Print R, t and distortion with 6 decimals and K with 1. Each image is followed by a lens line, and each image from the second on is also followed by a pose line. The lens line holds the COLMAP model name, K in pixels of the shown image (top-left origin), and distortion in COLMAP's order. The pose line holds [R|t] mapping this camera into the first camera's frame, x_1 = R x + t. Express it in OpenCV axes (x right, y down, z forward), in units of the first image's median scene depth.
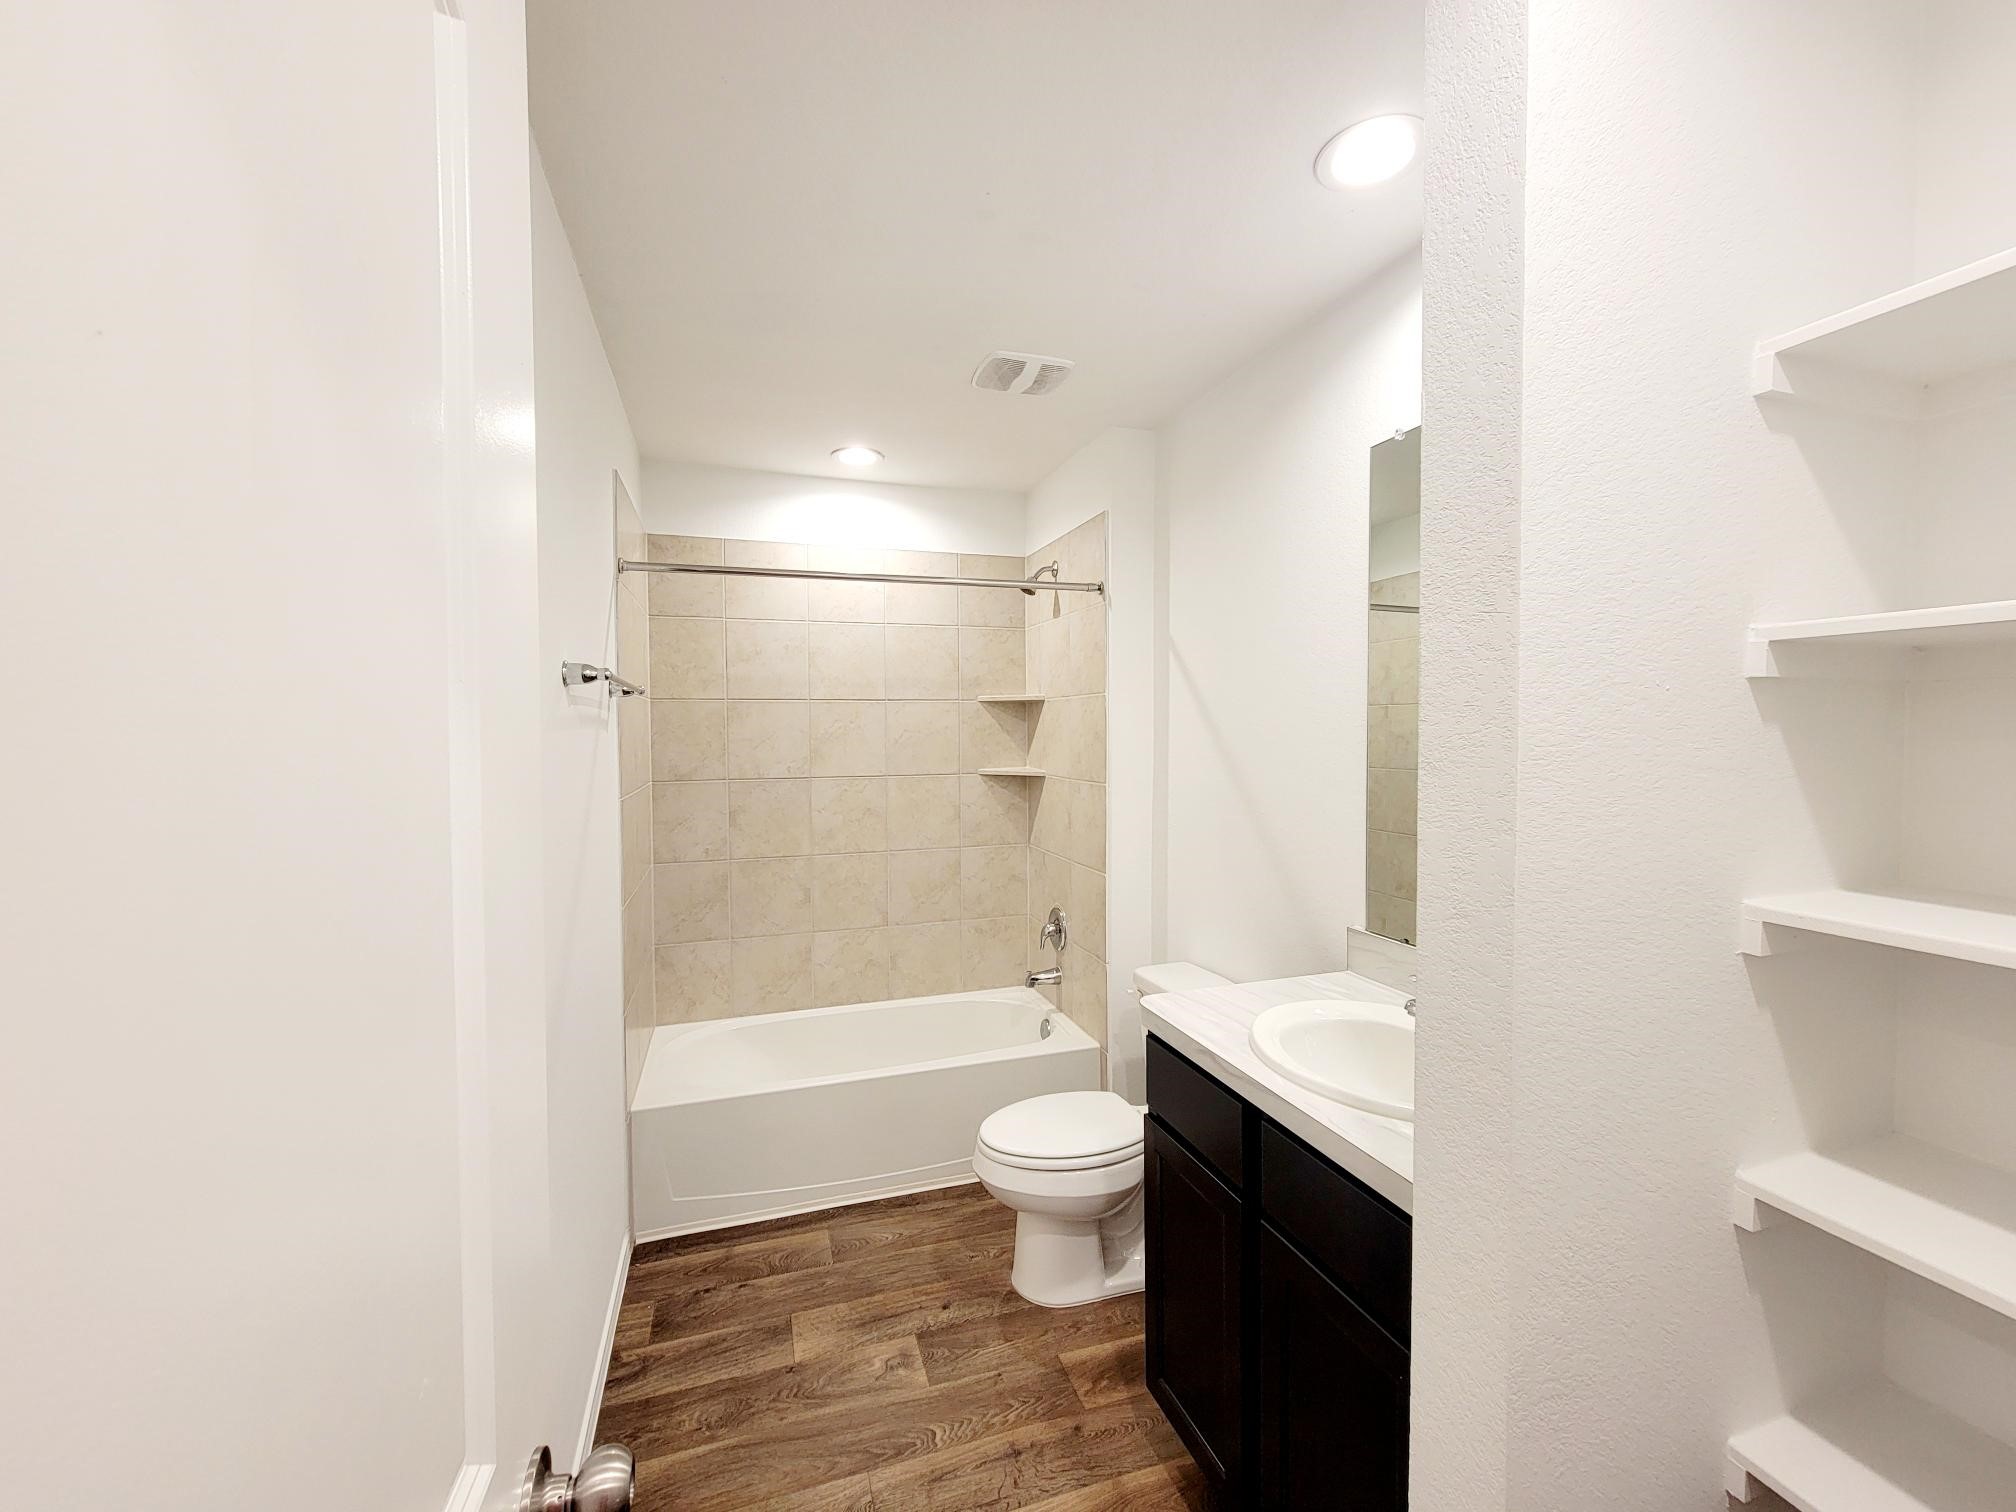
lens RADIAL K [[827.0, 0, 1001.9], [0, 827.0, 749.5], [0, 0, 1]] dist [0.003737, 0.000115]
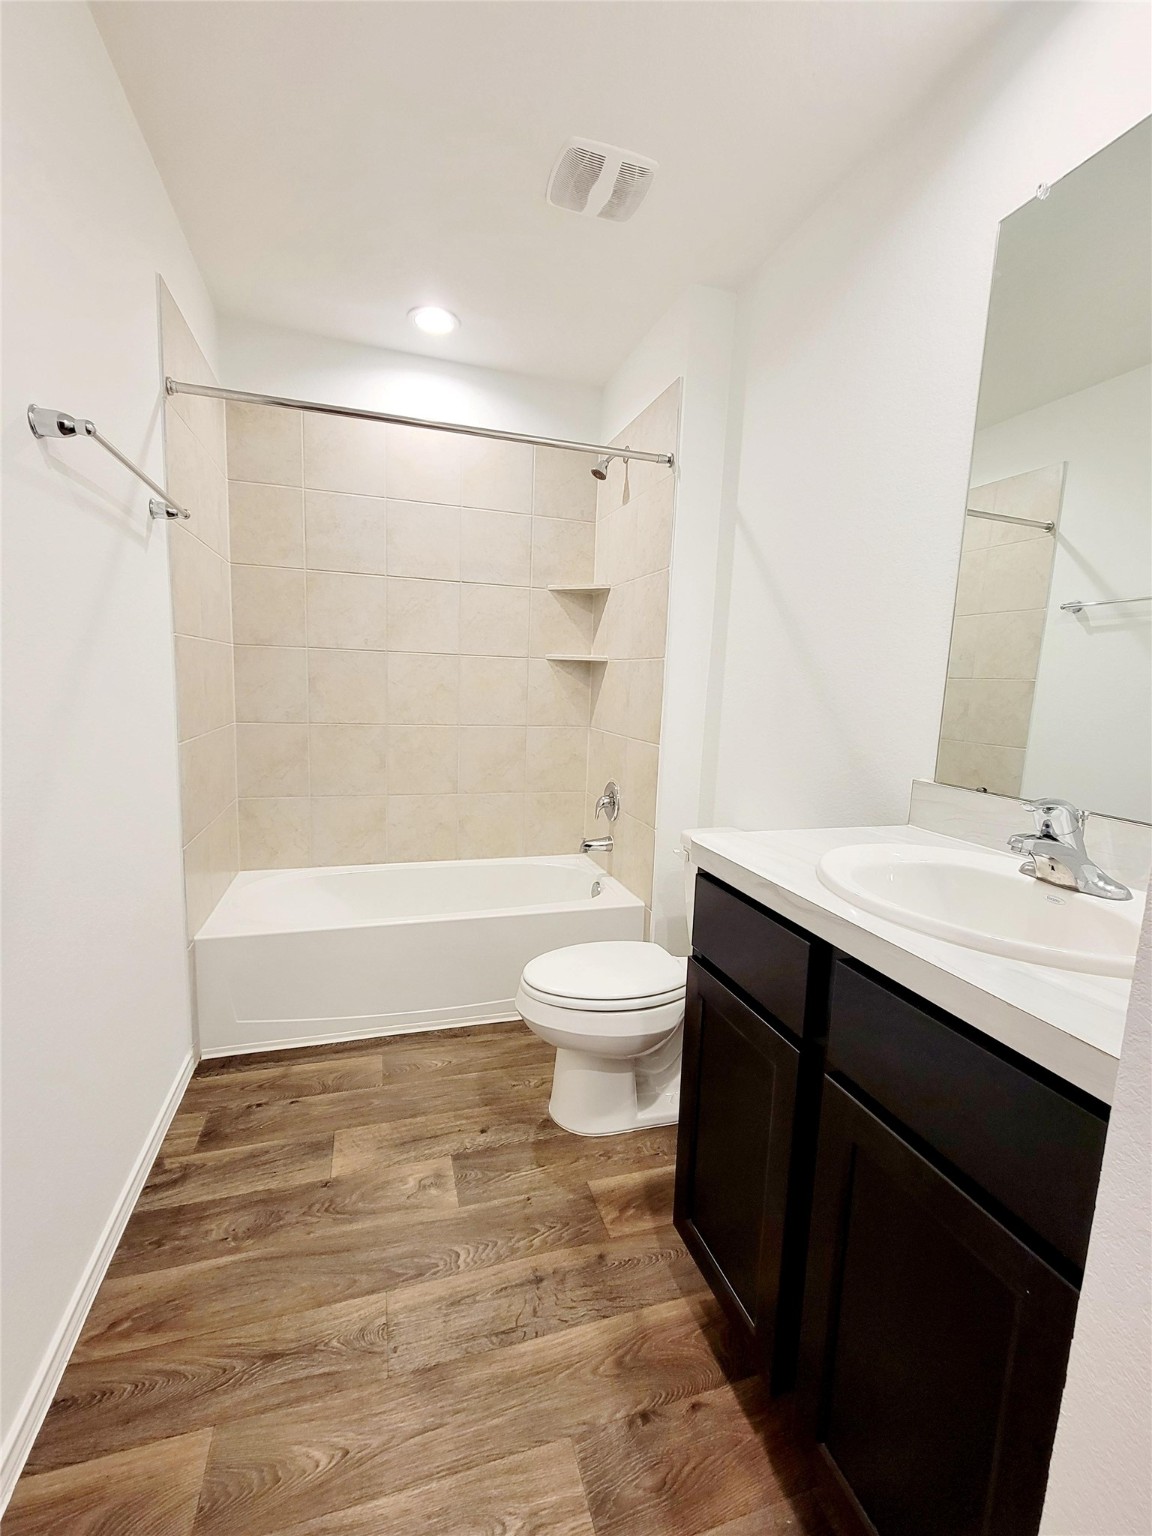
lens RADIAL K [[656.0, 0, 575.7], [0, 656.0, 763.9], [0, 0, 1]] dist [-0.000885, -0.000364]
pose [[0.999015, 0.044382, -0.000382, 0.027770], [-0.044081, 0.993186, 0.107881, 0.118136], [0.005168, -0.107758, 0.994164, 0.226977]]
